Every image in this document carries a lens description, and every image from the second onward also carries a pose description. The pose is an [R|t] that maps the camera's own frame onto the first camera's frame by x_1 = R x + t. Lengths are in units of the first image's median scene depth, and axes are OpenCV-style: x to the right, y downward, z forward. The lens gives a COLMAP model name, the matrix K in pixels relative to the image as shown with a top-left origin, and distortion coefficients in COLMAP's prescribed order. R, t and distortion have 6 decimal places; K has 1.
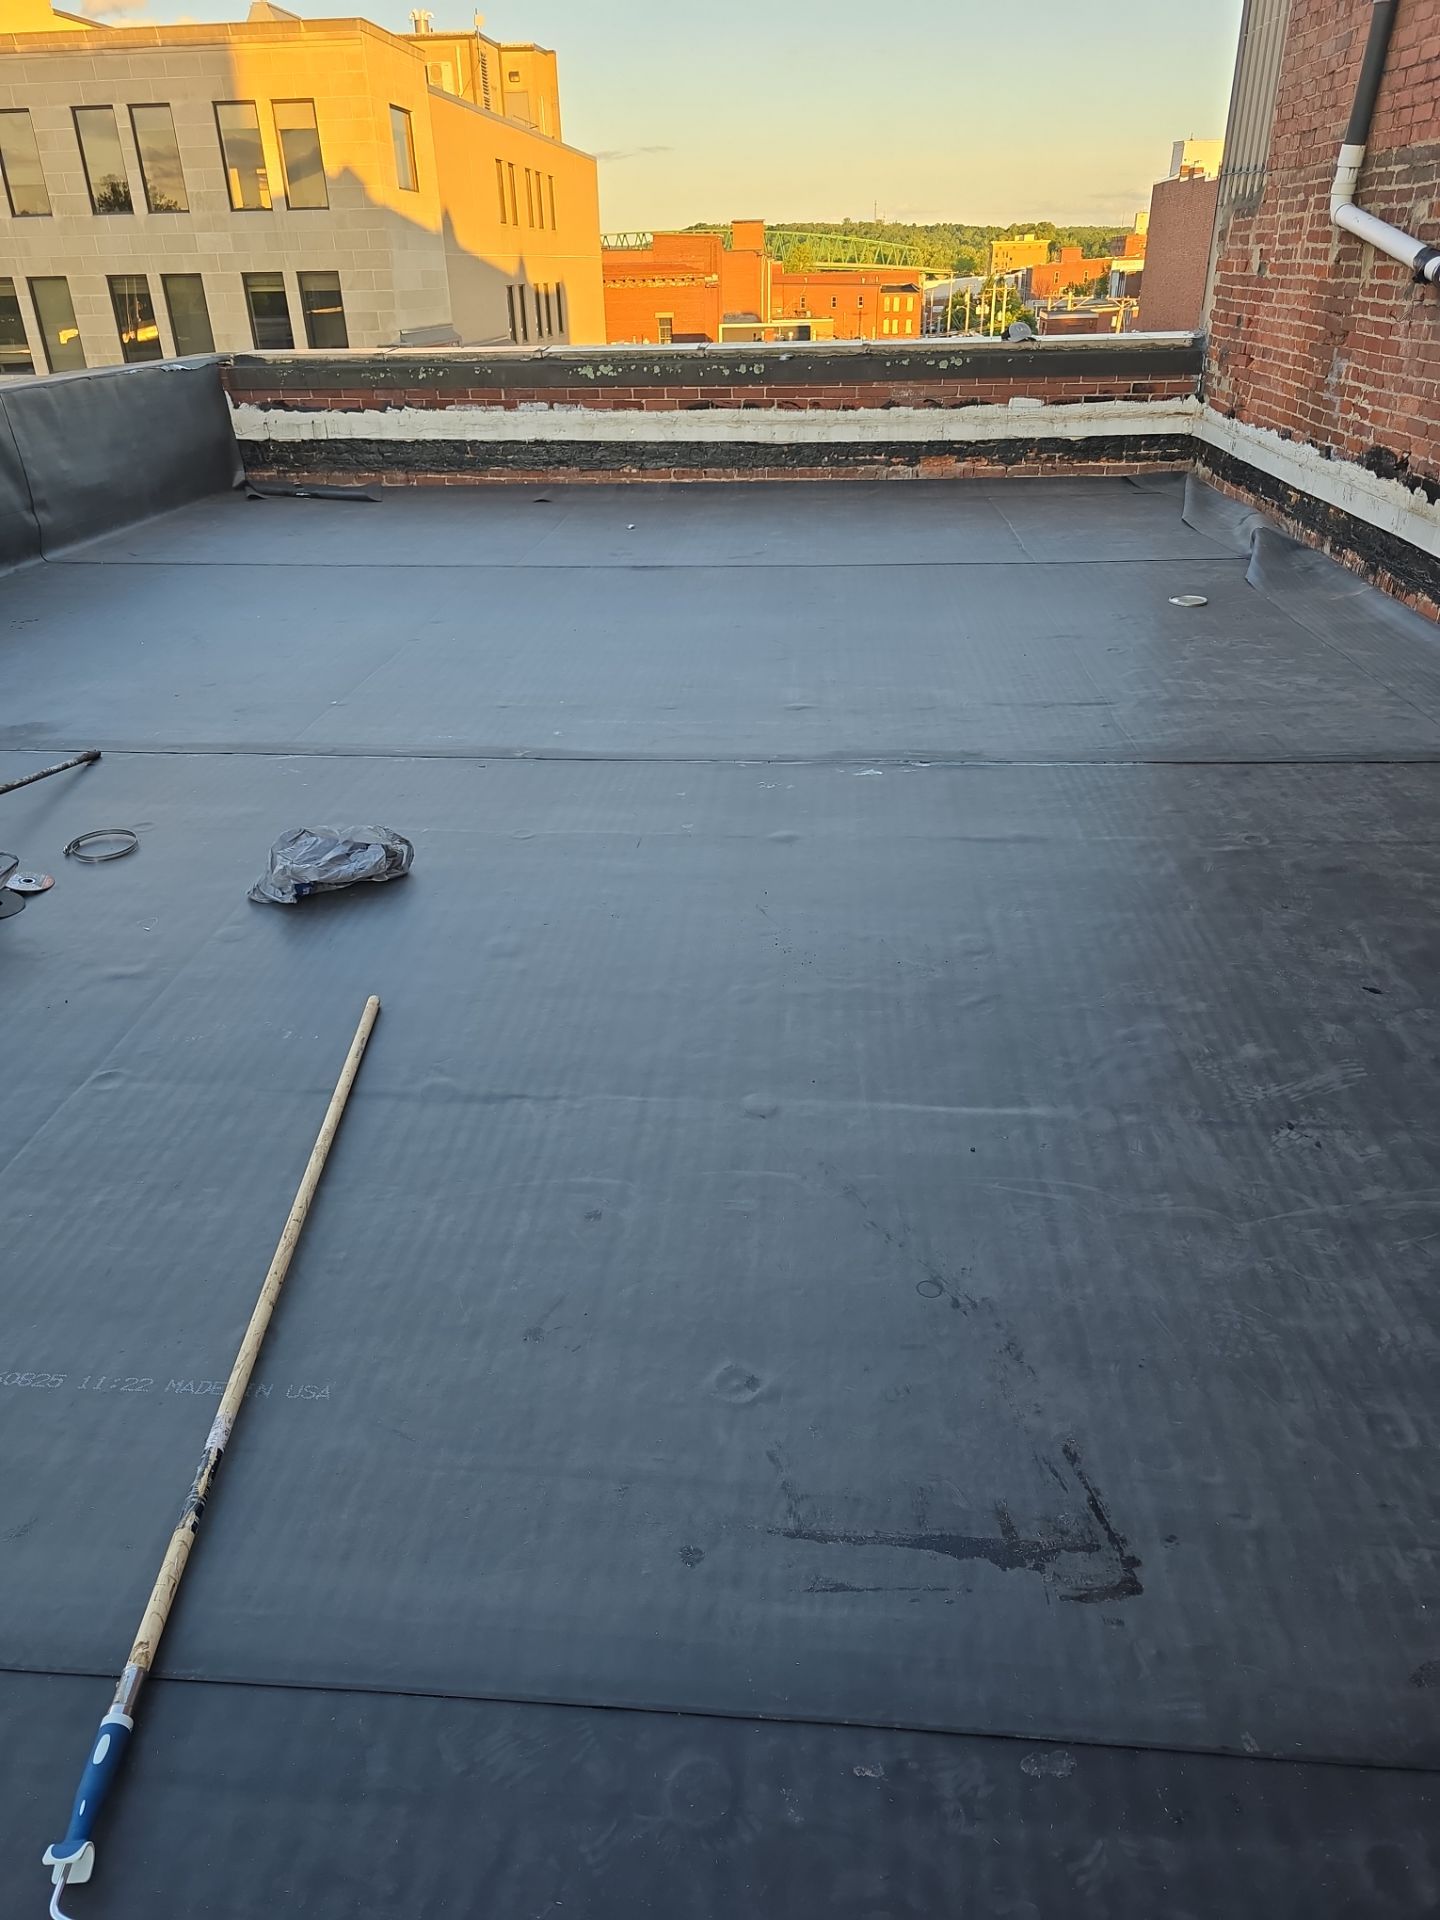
lens RADIAL K [[1296.3, 0, 726.1], [0, 1296.3, 967.1], [0, 0, 1]] dist [0.061724, -0.056847]
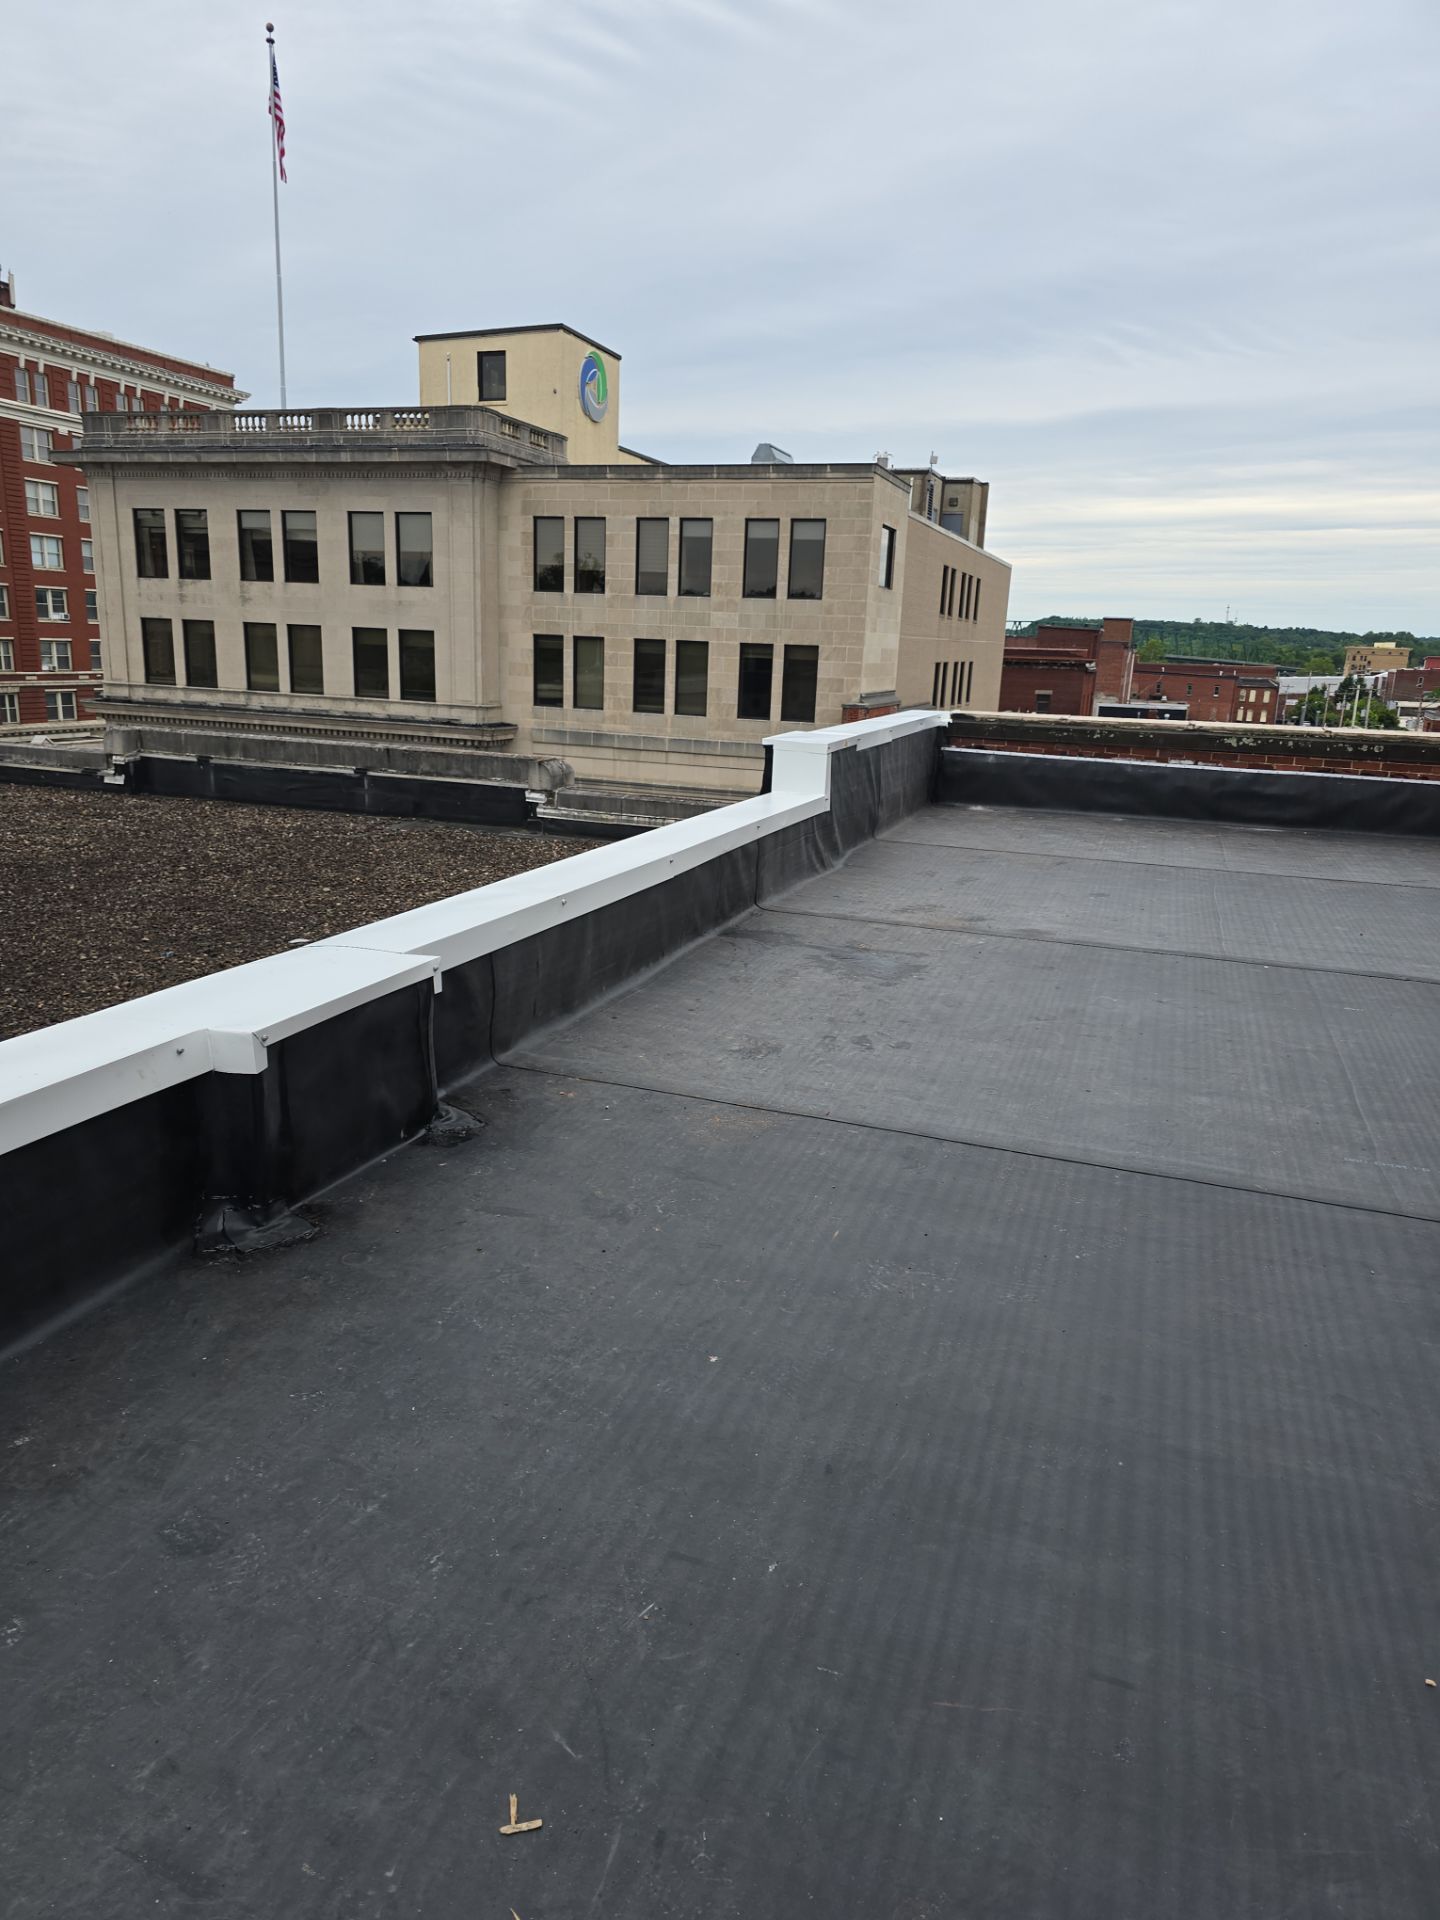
lens RADIAL K [[1296.3, 0, 714.3], [0, 1296.3, 962.6], [0, 0, 1]] dist [0.061724, -0.056847]
pose [[0.964953, 0.115785, -0.235497, -0.408876], [-0.170350, 0.958997, -0.226509, 0.212307], [0.199614, 0.258687, 0.945111, -0.420675]]
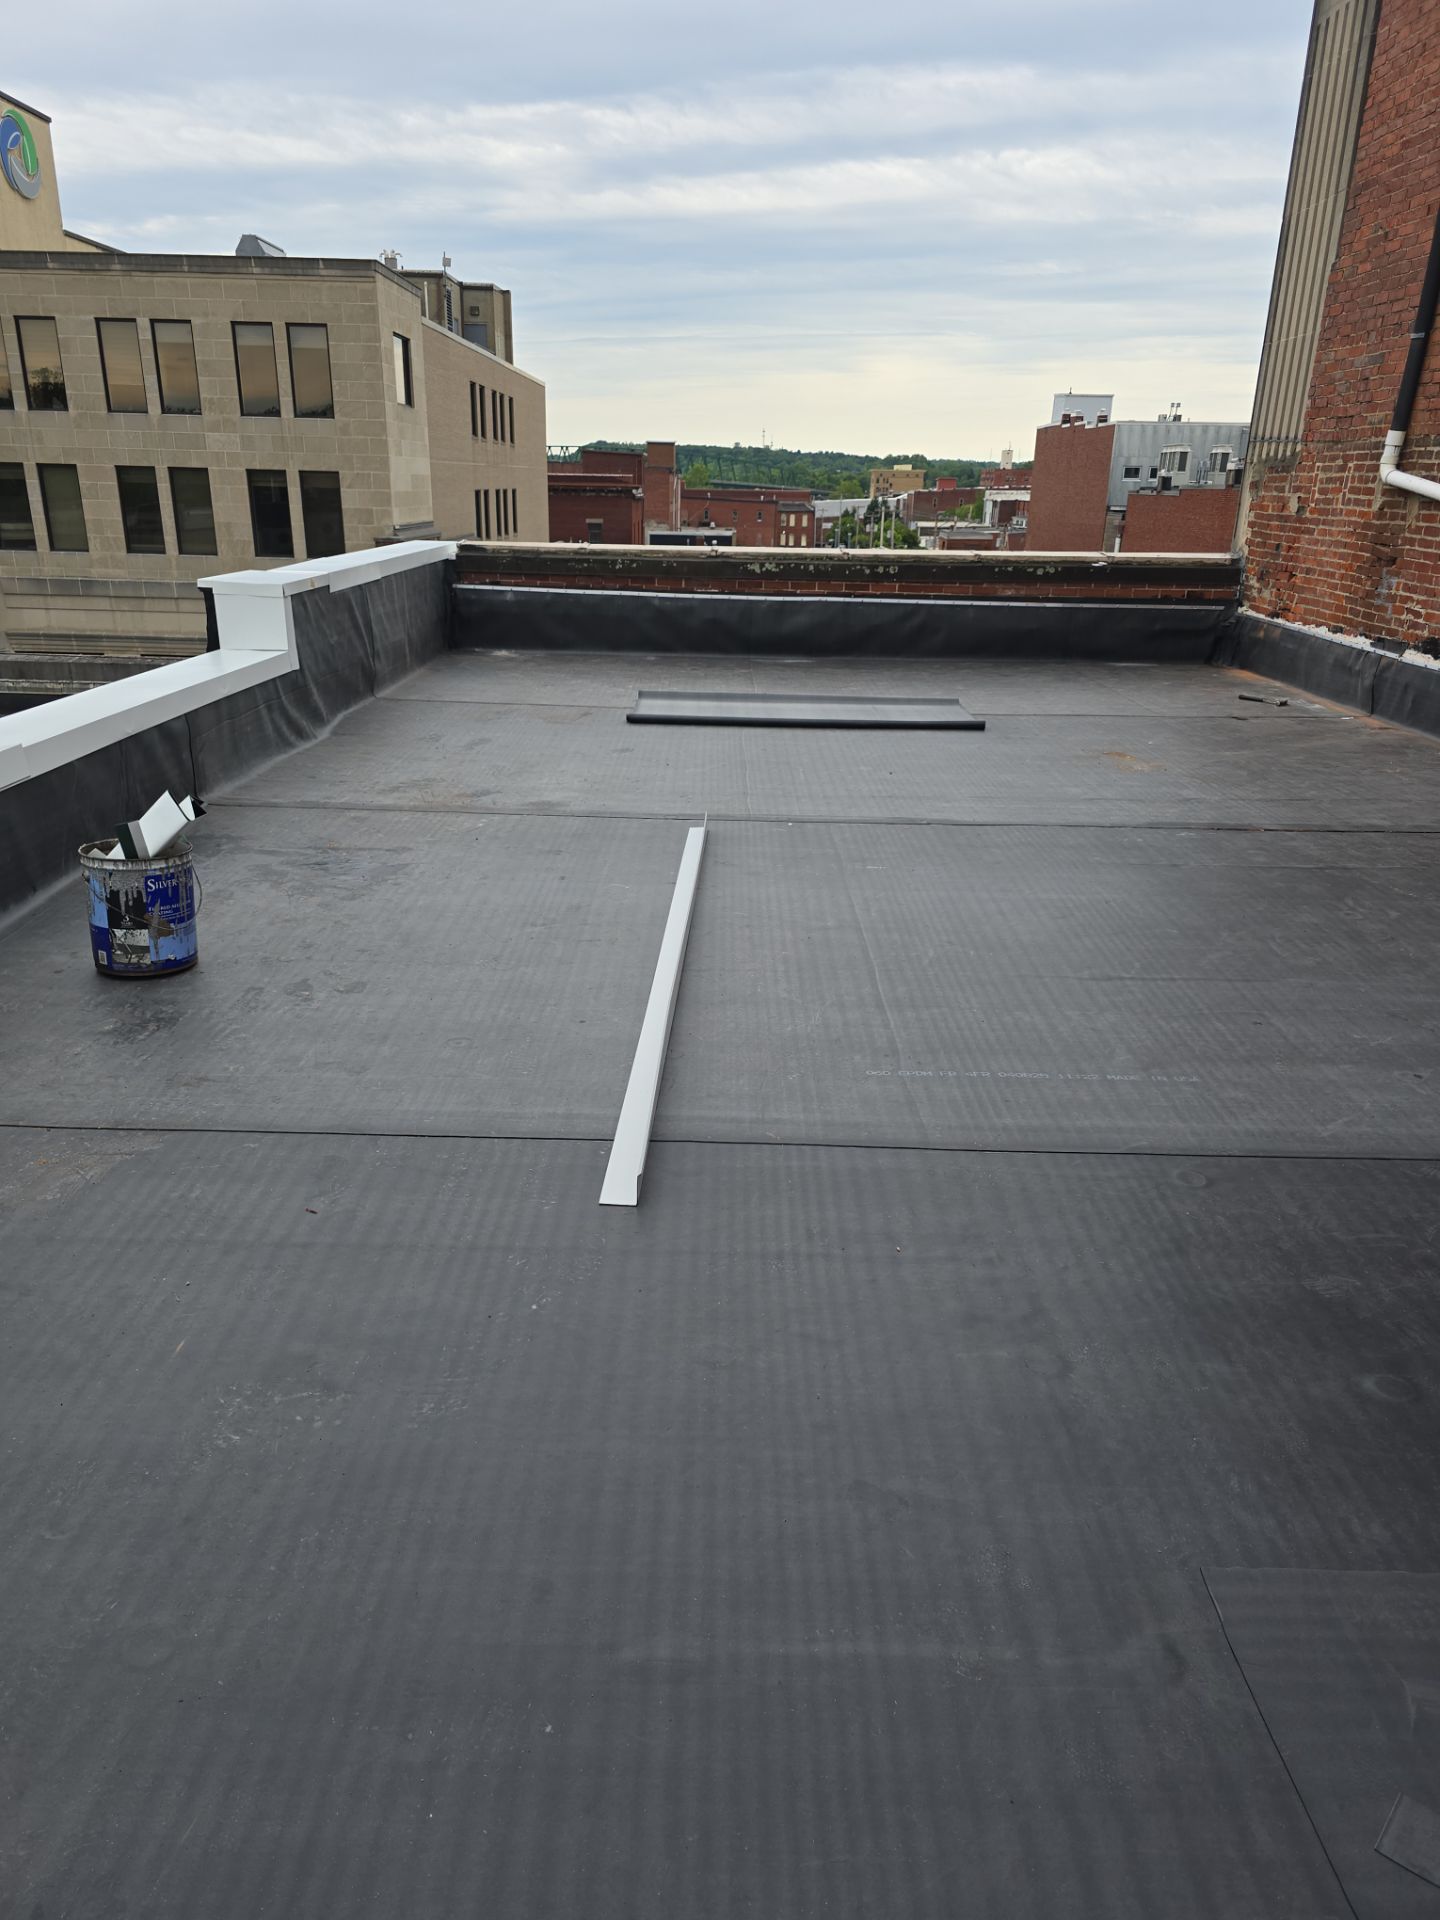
lens RADIAL K [[1296.3, 0, 727.0], [0, 1296.3, 960.4], [0, 0, 1]] dist [0.061724, -0.056847]
pose [[0.996356, 0.010635, 0.084625, -0.350237], [0.001183, 0.990378, -0.138385, 0.127158], [-0.085282, 0.137981, 0.986756, -0.244951]]
